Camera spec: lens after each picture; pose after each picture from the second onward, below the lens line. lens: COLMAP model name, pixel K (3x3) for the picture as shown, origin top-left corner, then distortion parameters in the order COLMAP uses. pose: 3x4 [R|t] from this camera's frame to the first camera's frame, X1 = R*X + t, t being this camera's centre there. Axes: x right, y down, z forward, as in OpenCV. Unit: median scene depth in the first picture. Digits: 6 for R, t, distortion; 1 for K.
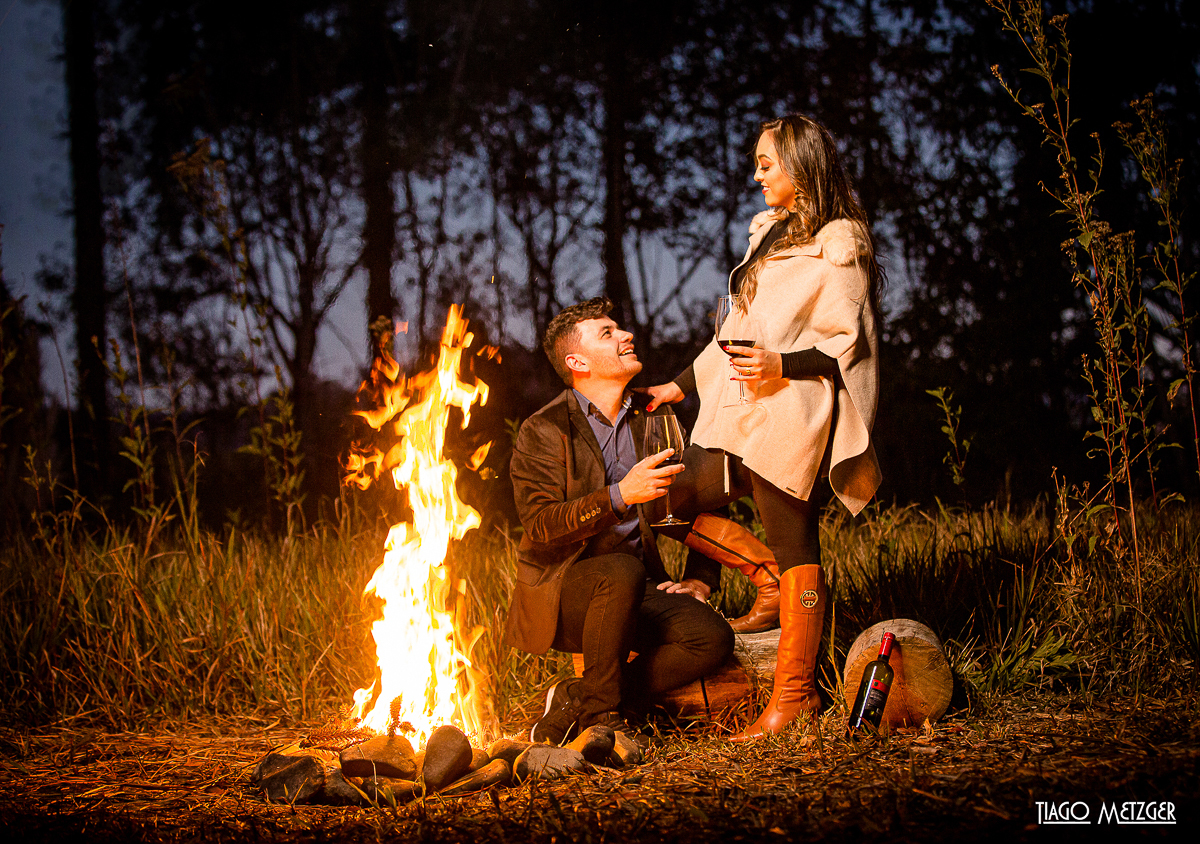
lens RADIAL K [[2810.3, 0, 635.1], [0, 2810.3, 377.3], [0, 0, 1]] dist [-0.141627, -0.319369]
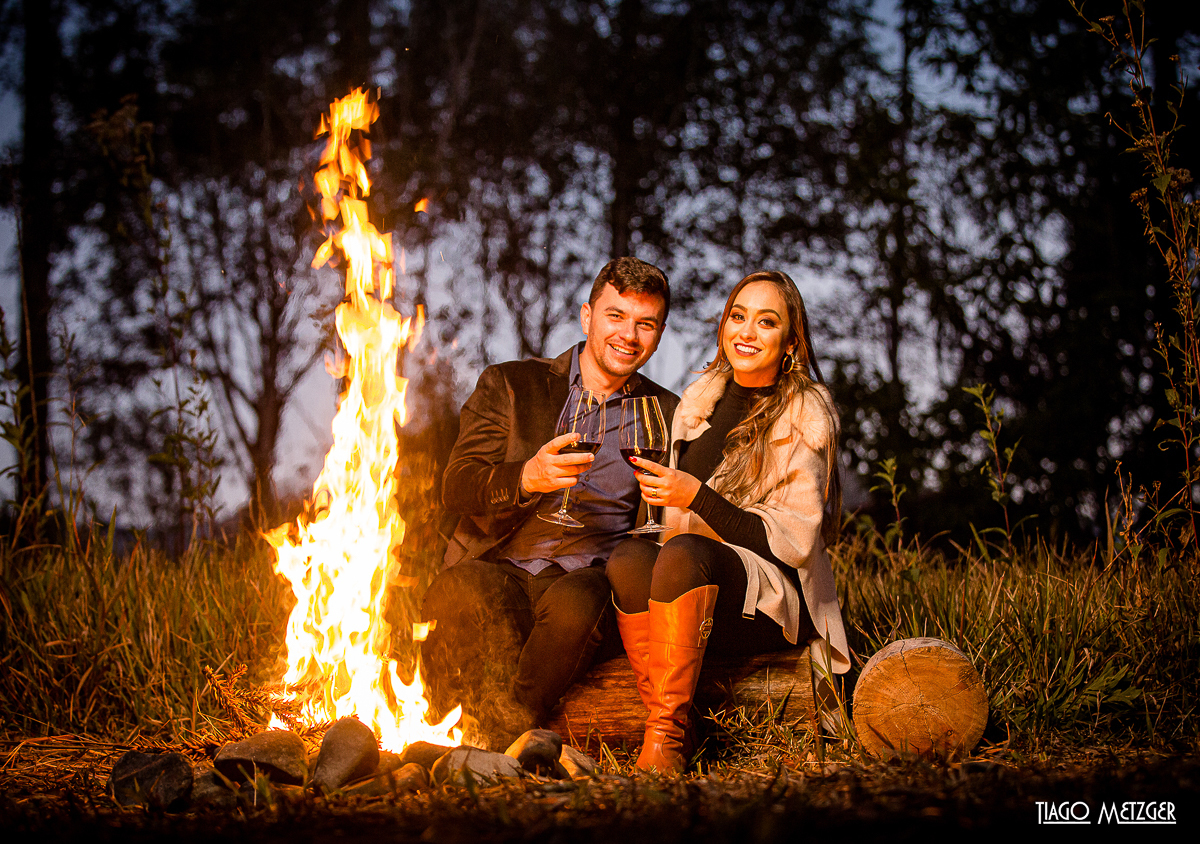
lens RADIAL K [[3041.3, 0, 600.0], [0, 3041.3, 422.0], [0, 0, 1]] dist [-0.094119, -0.132466]
pose [[0.999390, 0.032118, -0.013687, 0.009236], [-0.032503, 0.999054, -0.028887, 0.045656], [0.012746, 0.029314, 0.999489, 0.101836]]
